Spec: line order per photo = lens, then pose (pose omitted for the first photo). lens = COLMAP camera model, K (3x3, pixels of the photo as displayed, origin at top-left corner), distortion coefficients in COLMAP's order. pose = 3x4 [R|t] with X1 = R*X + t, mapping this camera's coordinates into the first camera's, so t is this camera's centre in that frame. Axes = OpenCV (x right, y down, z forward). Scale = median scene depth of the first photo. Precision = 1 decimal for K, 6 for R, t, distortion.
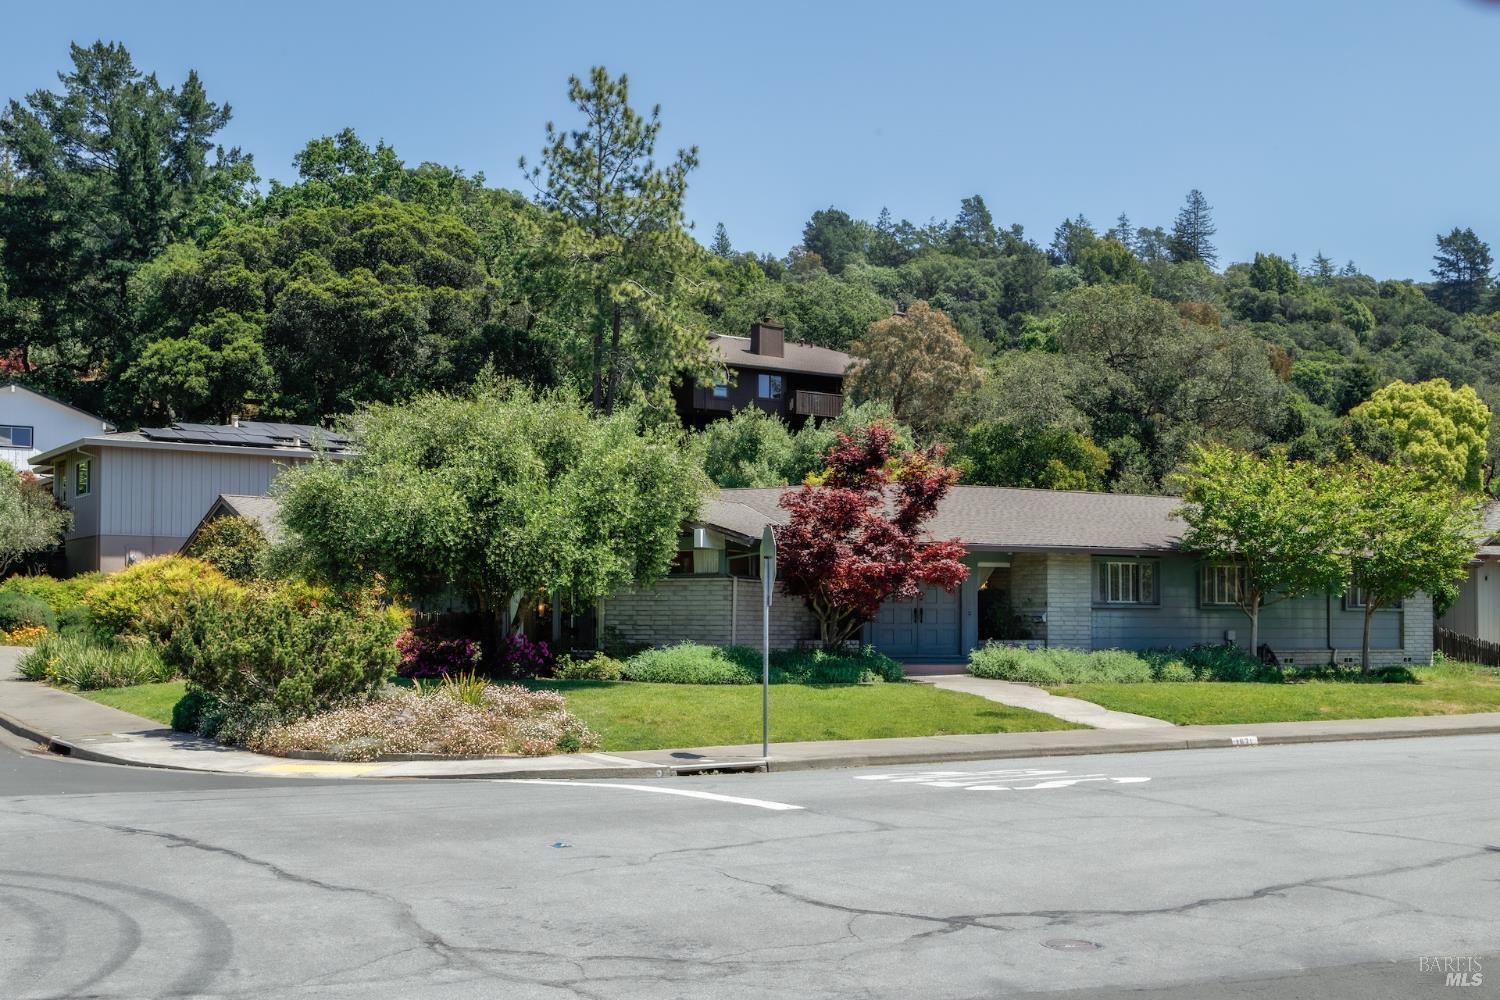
lens RADIAL K [[3018.7, 0, 750.0], [0, 3018.7, 500.0], [0, 0, 1]] dist [-0.028792, 5.324377]
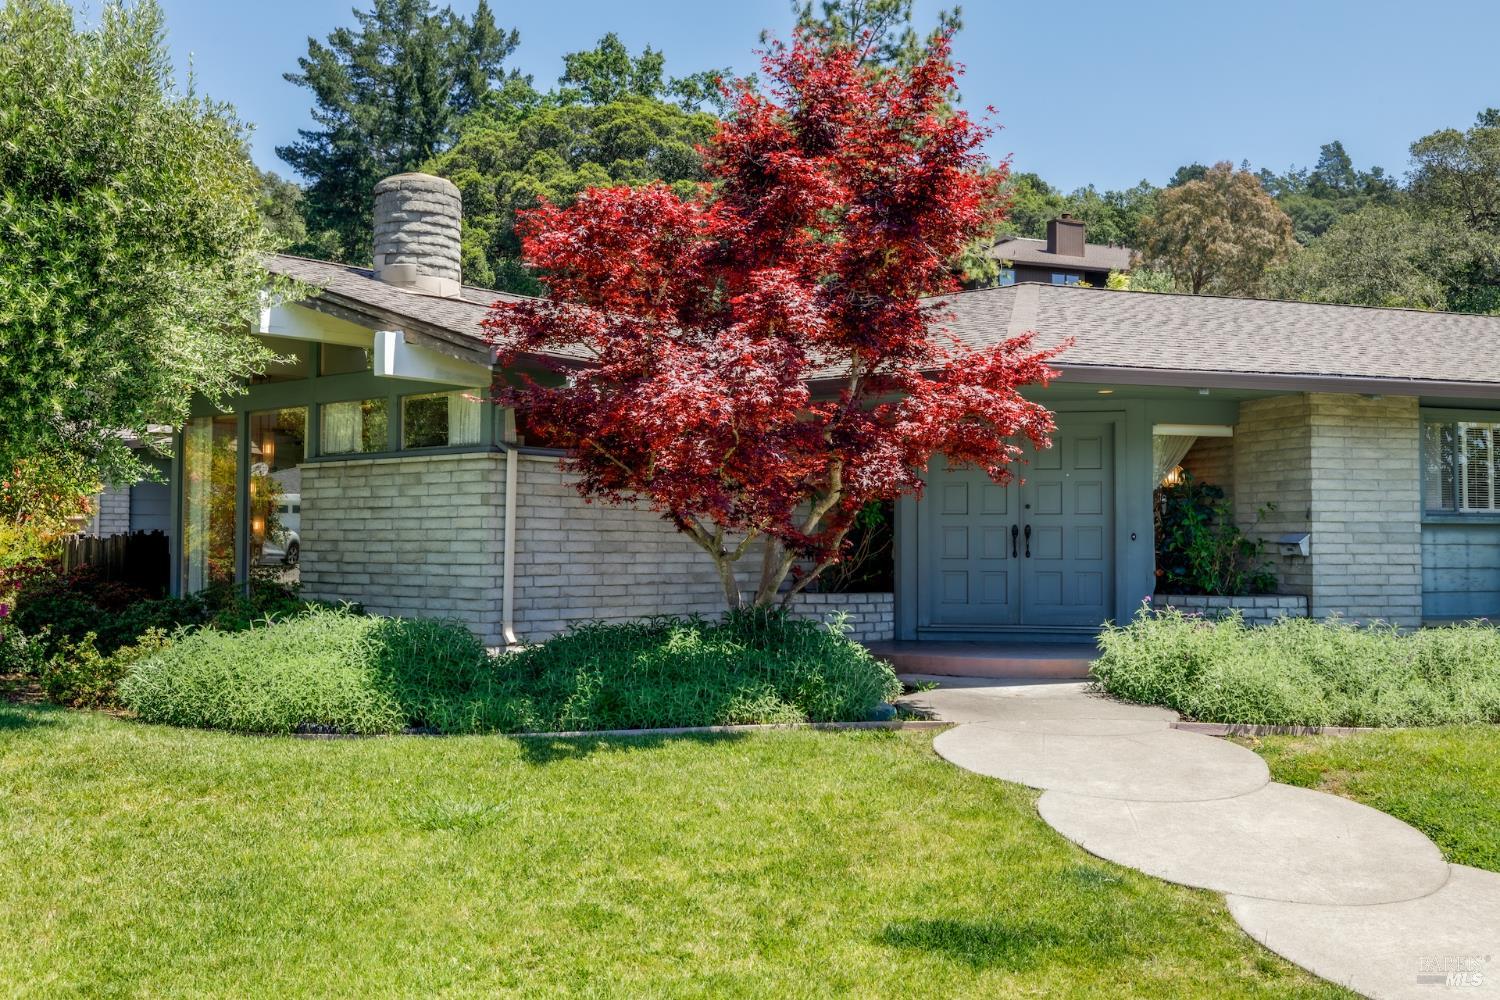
lens RADIAL K [[1702.0, 0, 749.4], [0, 1702.0, 473.4], [0, 0, 1]] dist [-0.007366, 0.025805]
pose [[0.959016, -0.011271, -0.283128, 0.063469], [0.010795, 0.999936, -0.003240, 0.019935], [0.283147, 0.000051, 0.959077, 0.521193]]
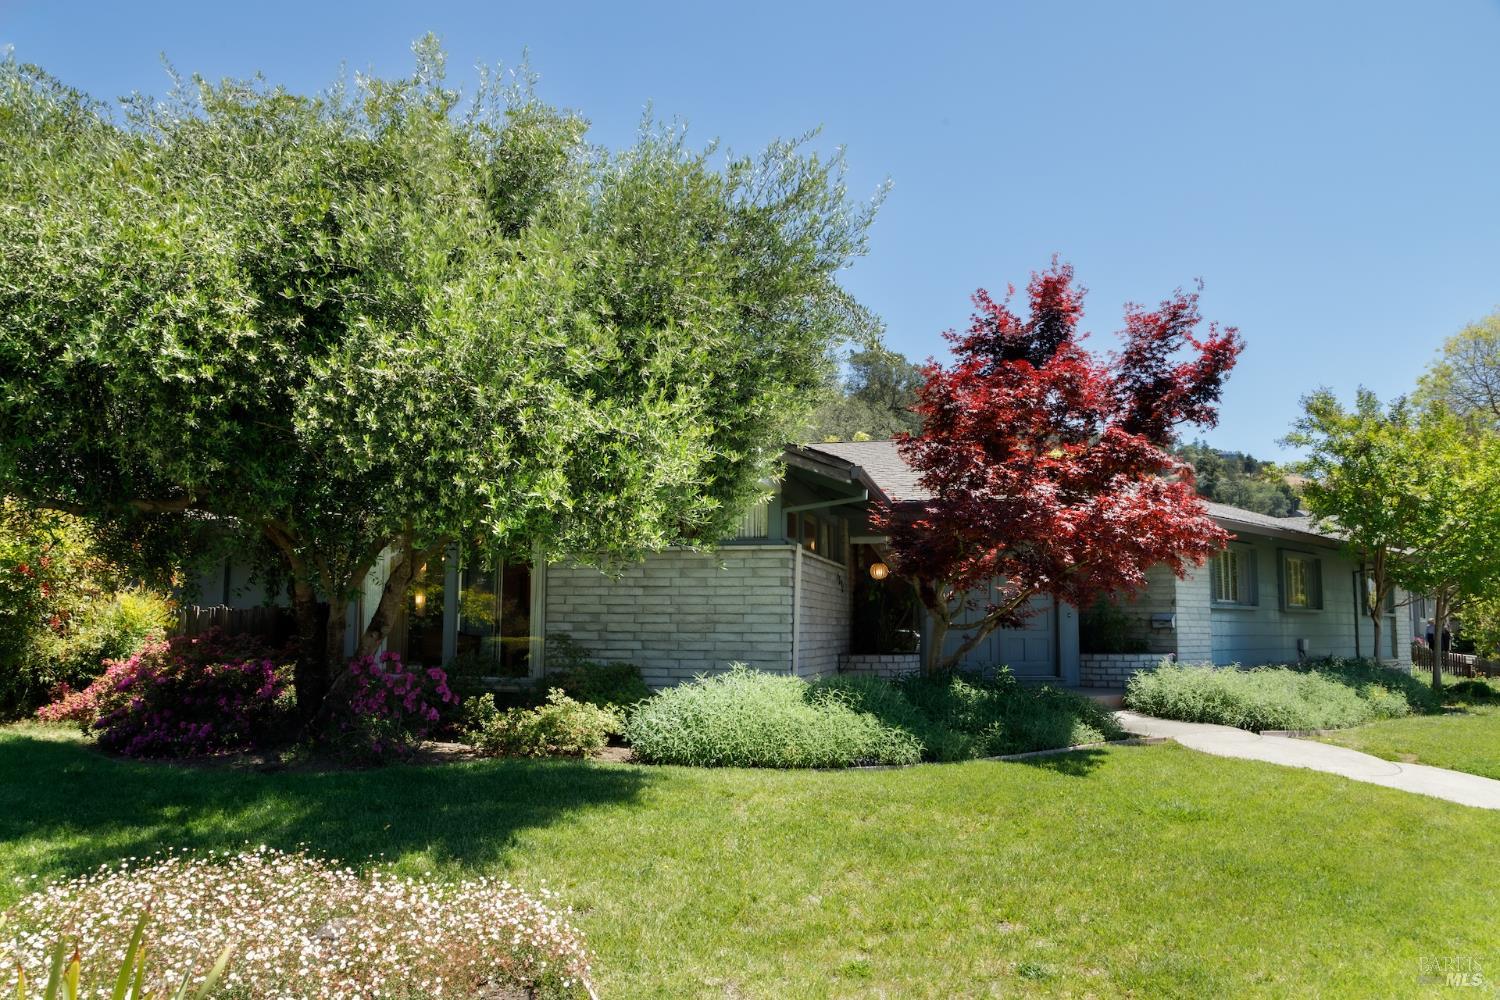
lens RADIAL K [[1265.8, 0, 813.6], [0, 1265.8, 503.8], [0, 0, 1]] dist [-0.003729, 0.000136]
pose [[0.965278, 0.029702, 0.259531, -0.041615], [-0.015595, 0.998295, -0.056247, 0.020730], [-0.260759, 0.050247, 0.964095, 0.519377]]
